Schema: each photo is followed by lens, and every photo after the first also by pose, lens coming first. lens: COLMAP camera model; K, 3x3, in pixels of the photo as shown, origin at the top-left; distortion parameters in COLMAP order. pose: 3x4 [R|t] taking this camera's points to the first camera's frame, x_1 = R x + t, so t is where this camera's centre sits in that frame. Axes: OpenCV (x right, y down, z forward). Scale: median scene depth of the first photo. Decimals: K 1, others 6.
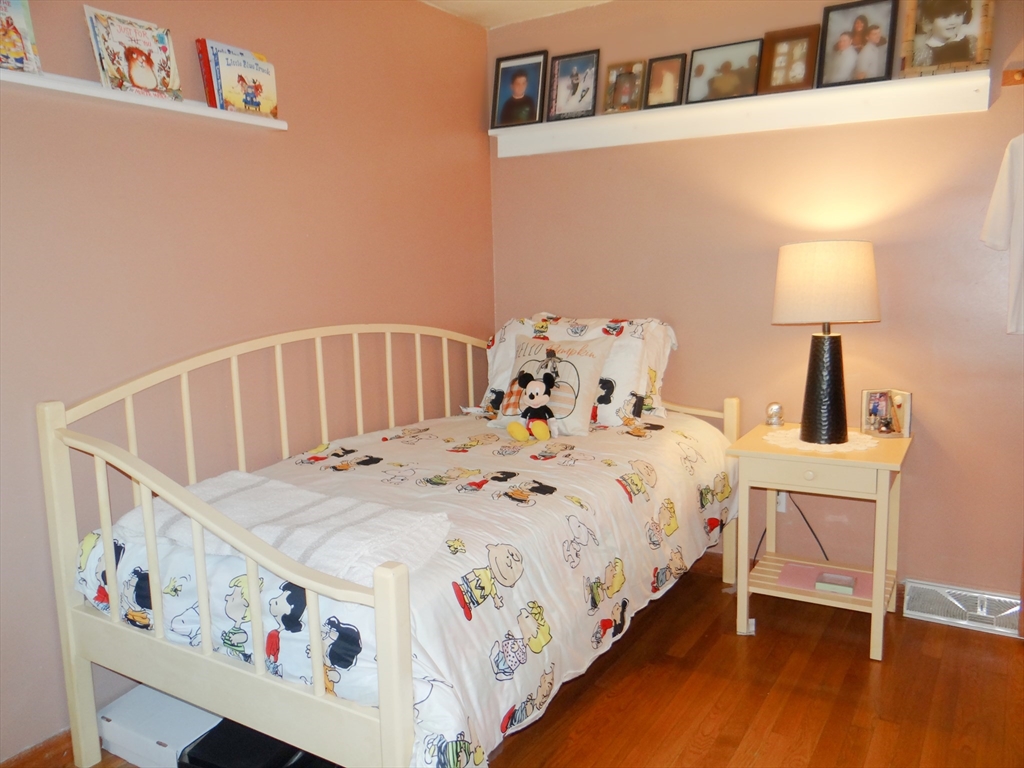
lens RADIAL K [[814.7, 0, 512.5], [0, 814.7, 383.6], [0, 0, 1]] dist [0.008685, -0.009915]
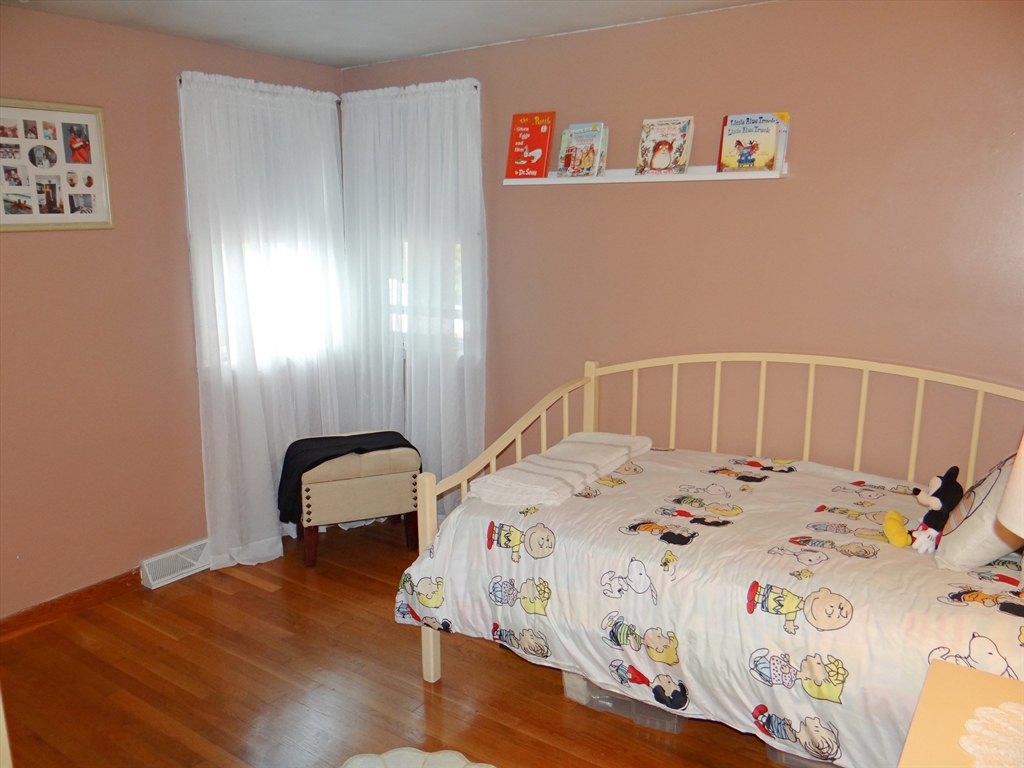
lens RADIAL K [[814.7, 0, 509.1], [0, 814.7, 384.5], [0, 0, 1]] dist [0.008685, -0.009915]
pose [[-0.065054, 0.223587, -0.972510, 1.024613], [-0.137023, 0.963342, 0.230645, -0.272663], [0.988429, 0.148261, -0.032032, 0.789677]]
